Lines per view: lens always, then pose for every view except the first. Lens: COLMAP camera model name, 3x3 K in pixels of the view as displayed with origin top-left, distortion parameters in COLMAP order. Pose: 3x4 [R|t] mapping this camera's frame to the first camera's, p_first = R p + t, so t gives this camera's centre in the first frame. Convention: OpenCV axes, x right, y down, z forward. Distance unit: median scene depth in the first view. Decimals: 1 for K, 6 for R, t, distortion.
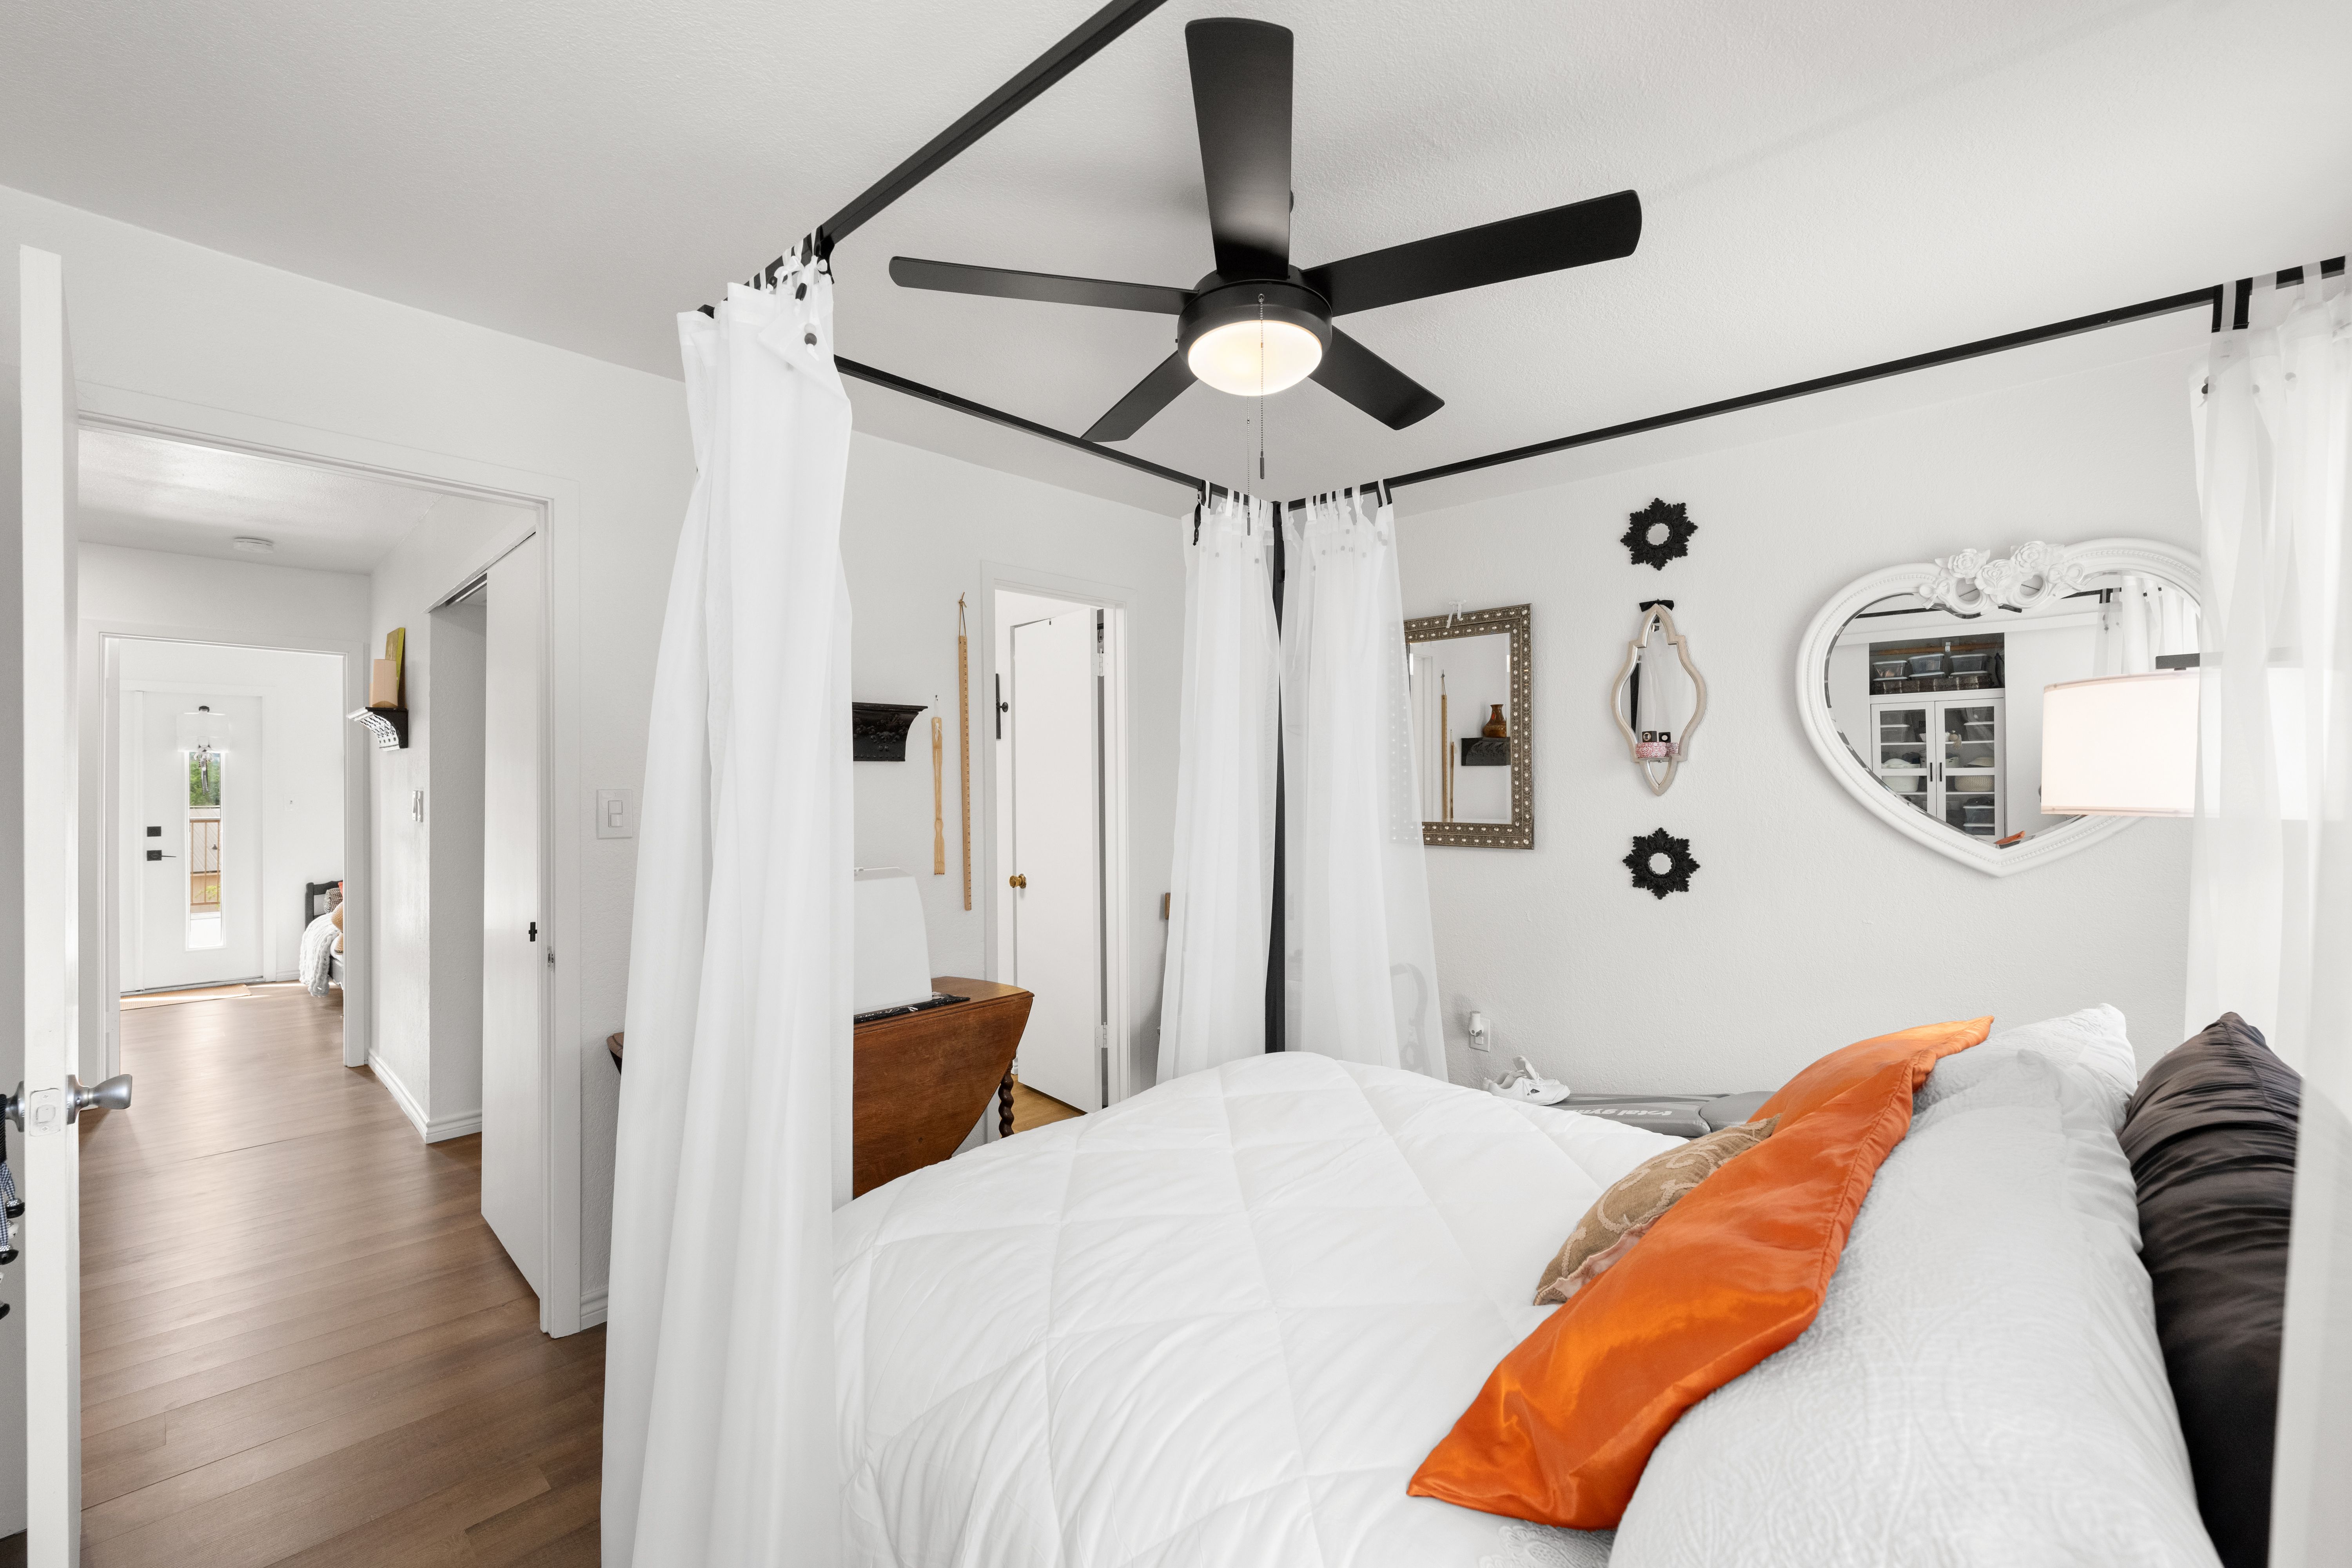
lens RADIAL K [[997.1, 0, 1195.4], [0, 997.1, 782.3], [0, 0, 1]] dist [-0.004113, -0.000560]
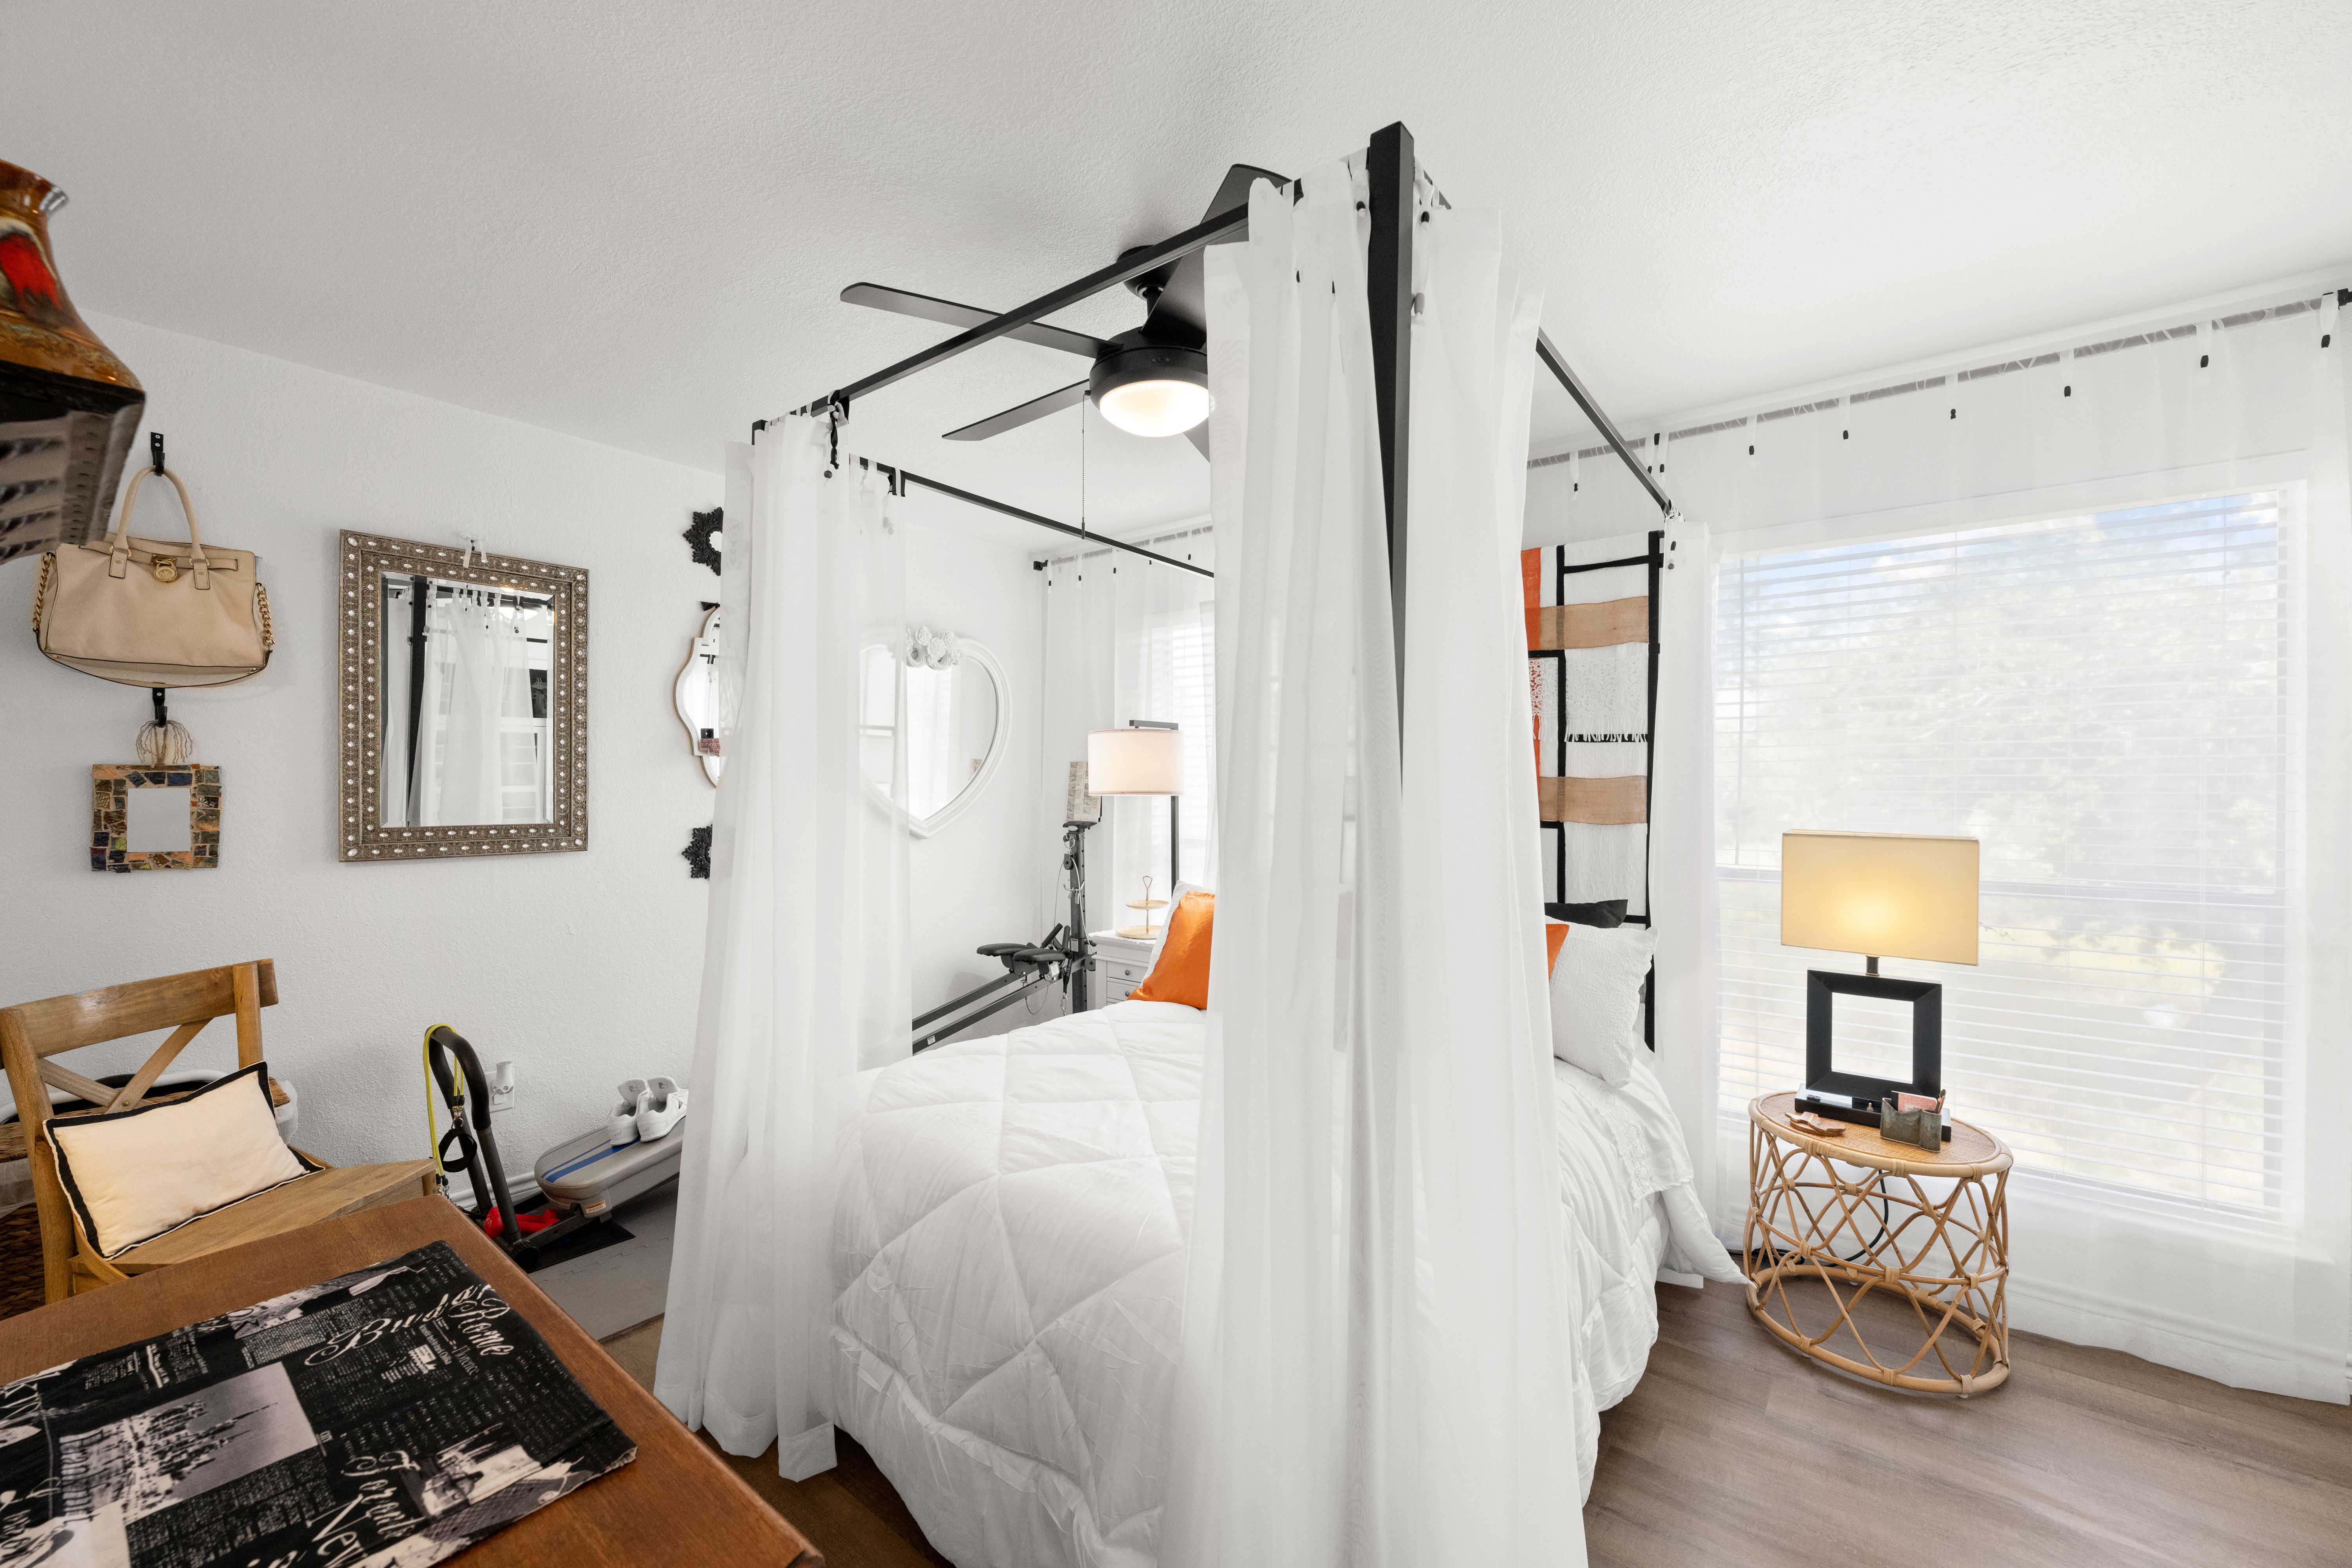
lens RADIAL K [[932.3, 0, 1181.9], [0, 932.3, 786.7], [0, 0, 1]] dist [-0.001411, 0.000810]
pose [[-0.095735, -0.002753, 0.995403, -0.526717], [-0.004546, 0.999987, 0.002328, 0.007073], [-0.995396, -0.004302, -0.095746, 0.556595]]
